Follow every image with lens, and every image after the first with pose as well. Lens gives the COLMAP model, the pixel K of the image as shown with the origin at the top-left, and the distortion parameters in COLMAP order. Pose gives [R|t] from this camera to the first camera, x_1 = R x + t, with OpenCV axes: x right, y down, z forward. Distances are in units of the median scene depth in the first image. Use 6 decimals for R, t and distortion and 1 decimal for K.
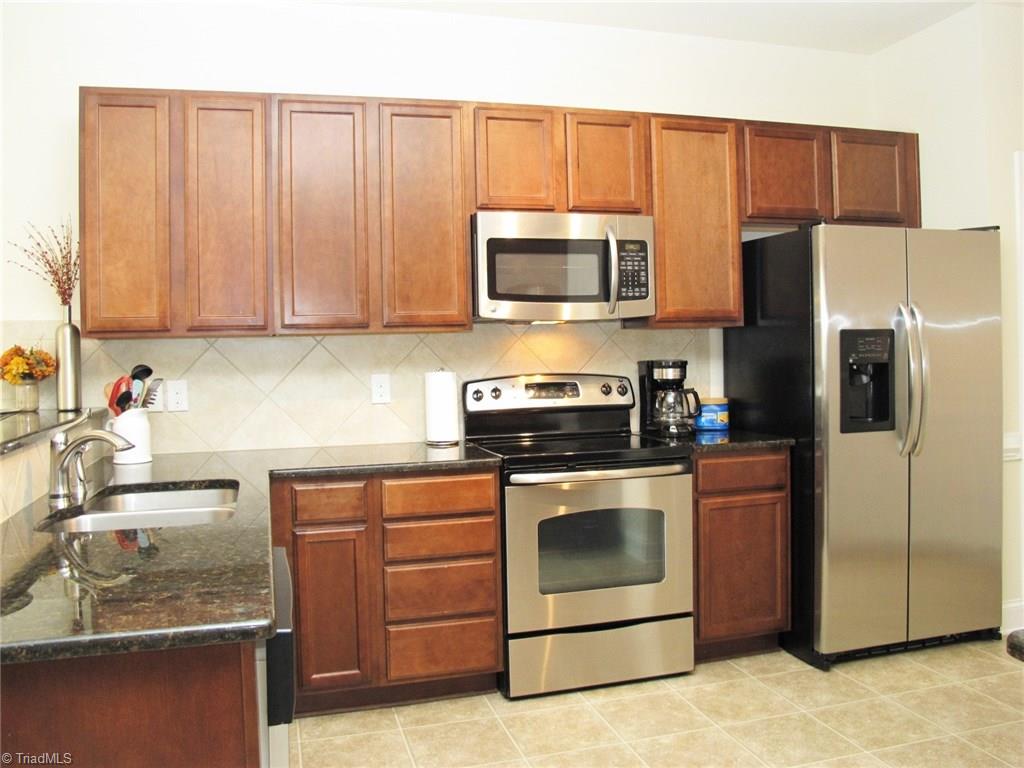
lens RADIAL K [[859.9, 0, 503.7], [0, 859.9, 364.6], [0, 0, 1]] dist [-0.143864, 0.105554]
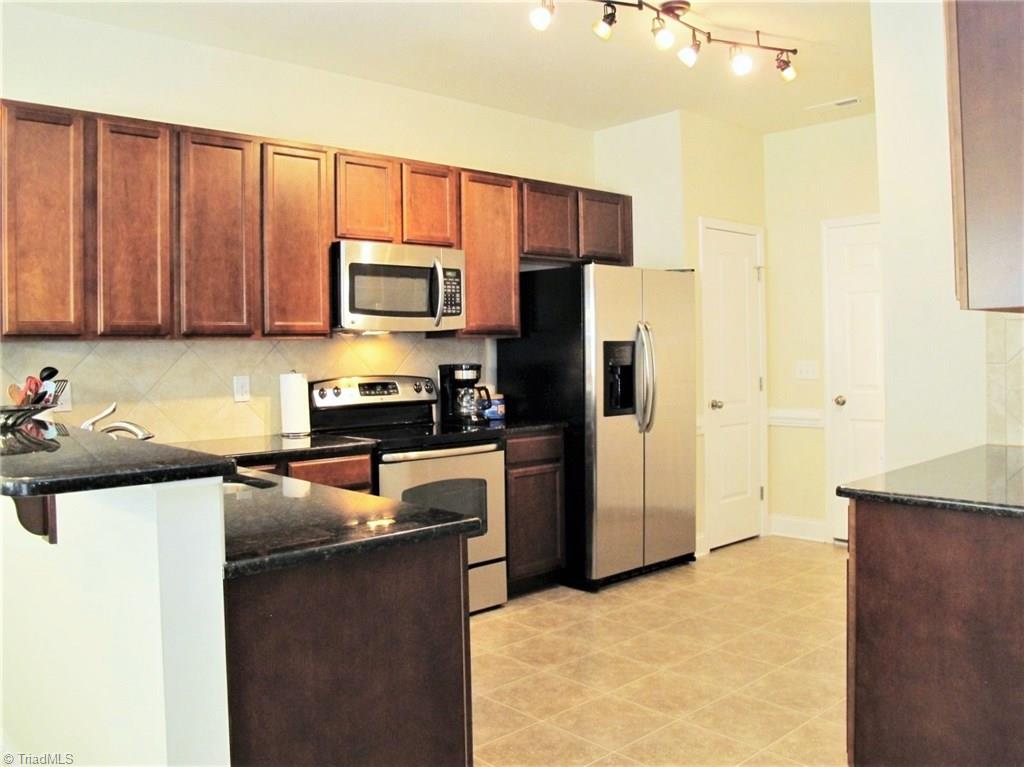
lens RADIAL K [[859.9, 0, 508.1], [0, 859.9, 373.3], [0, 0, 1]] dist [-0.143864, 0.105554]
pose [[0.898189, -0.003427, 0.439596, -0.339090], [0.004072, 0.999992, -0.000524, 0.010276], [-0.439591, 0.002260, 0.898195, -0.178795]]
